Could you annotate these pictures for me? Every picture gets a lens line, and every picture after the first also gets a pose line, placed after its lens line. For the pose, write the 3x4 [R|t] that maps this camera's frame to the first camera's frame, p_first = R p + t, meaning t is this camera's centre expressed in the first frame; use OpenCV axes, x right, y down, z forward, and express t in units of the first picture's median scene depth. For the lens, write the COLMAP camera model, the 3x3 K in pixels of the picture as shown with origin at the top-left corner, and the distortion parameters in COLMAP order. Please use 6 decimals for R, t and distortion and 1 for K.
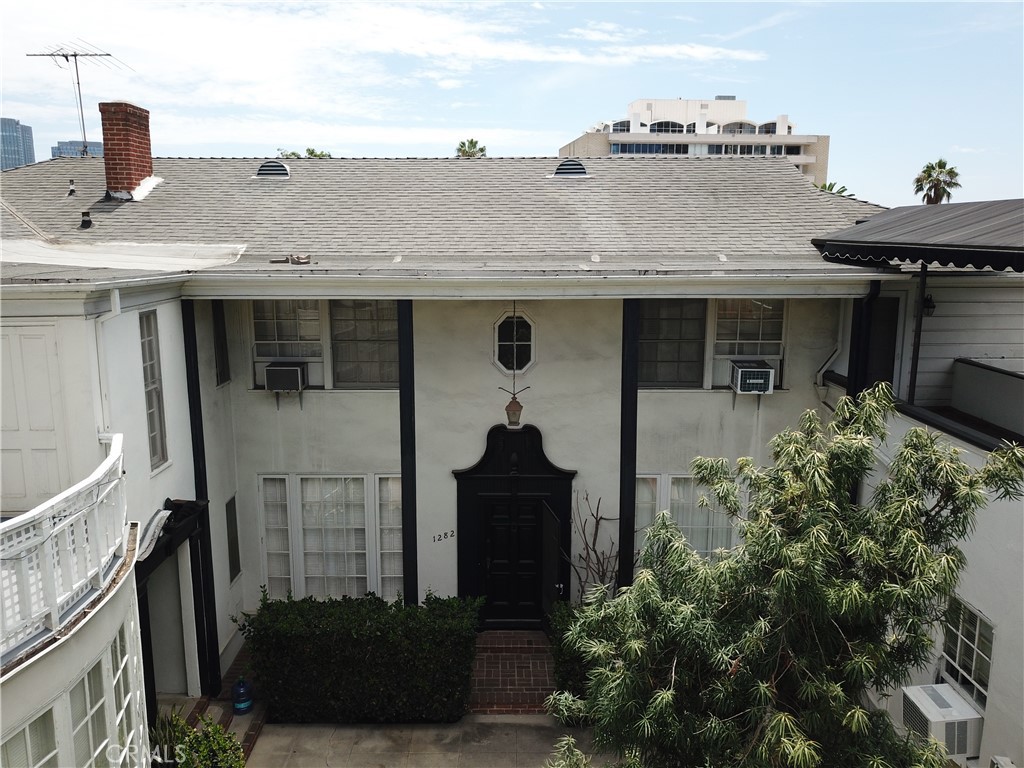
lens RADIAL K [[784.7, 0, 499.3], [0, 784.7, 368.5], [0, 0, 1]] dist [0.007775, -0.000813]
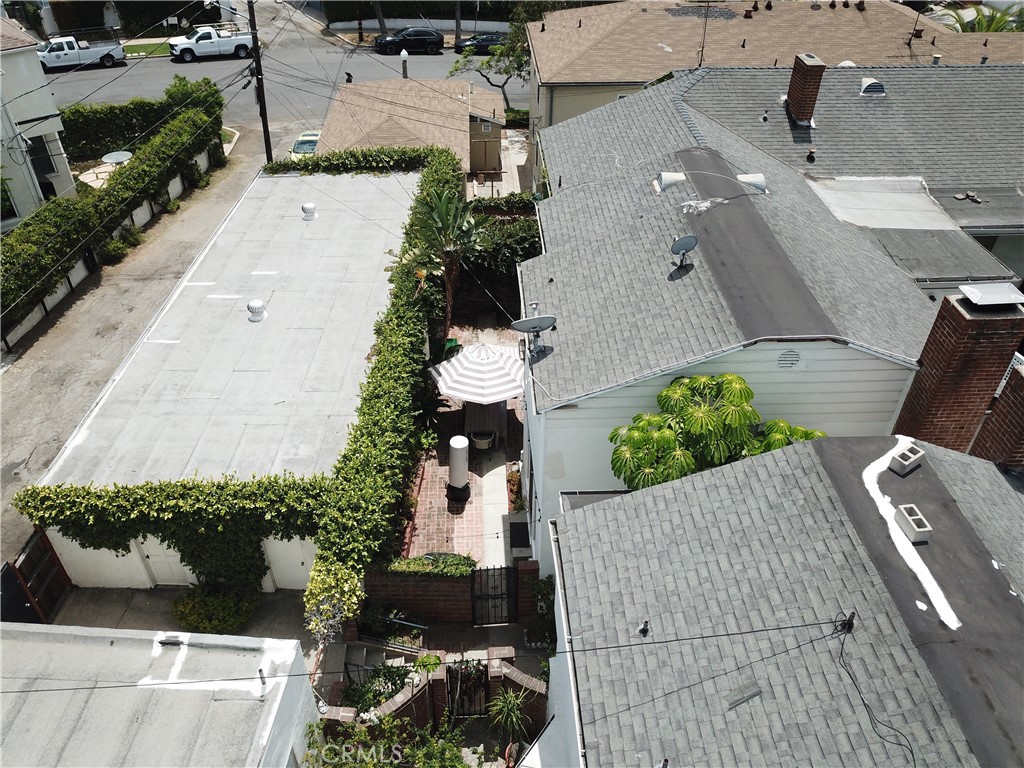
lens RADIAL K [[784.7, 0, 502.9], [0, 784.7, 370.9], [0, 0, 1]] dist [0.007775, -0.000813]
pose [[0.998801, -0.025975, 0.041505, -1.308633], [0.003725, 0.885534, 0.464560, -0.581088], [-0.048821, -0.463848, 0.884568, -0.652240]]
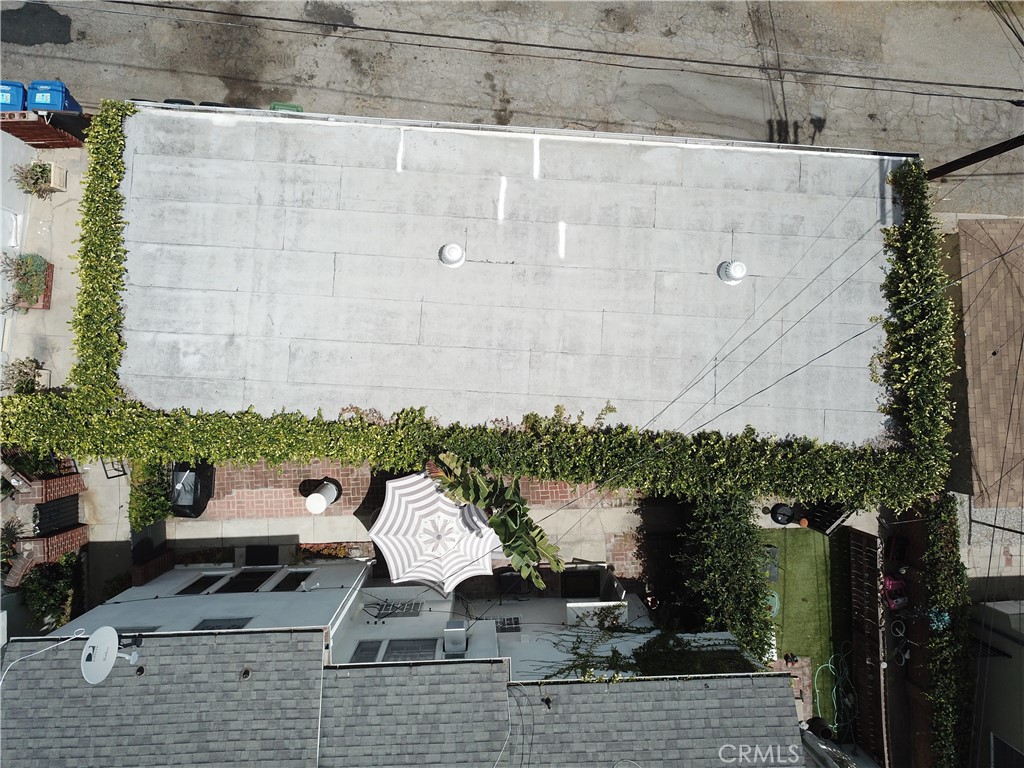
lens RADIAL K [[784.7, 0, 501.2], [0, 784.7, 369.3], [0, 0, 1]] dist [0.007775, -0.000813]
pose [[0.033995, 0.999205, -0.020836, -1.542873], [-0.195533, 0.027095, 0.980323, -1.210287], [0.980108, -0.029252, 0.196298, 0.757439]]
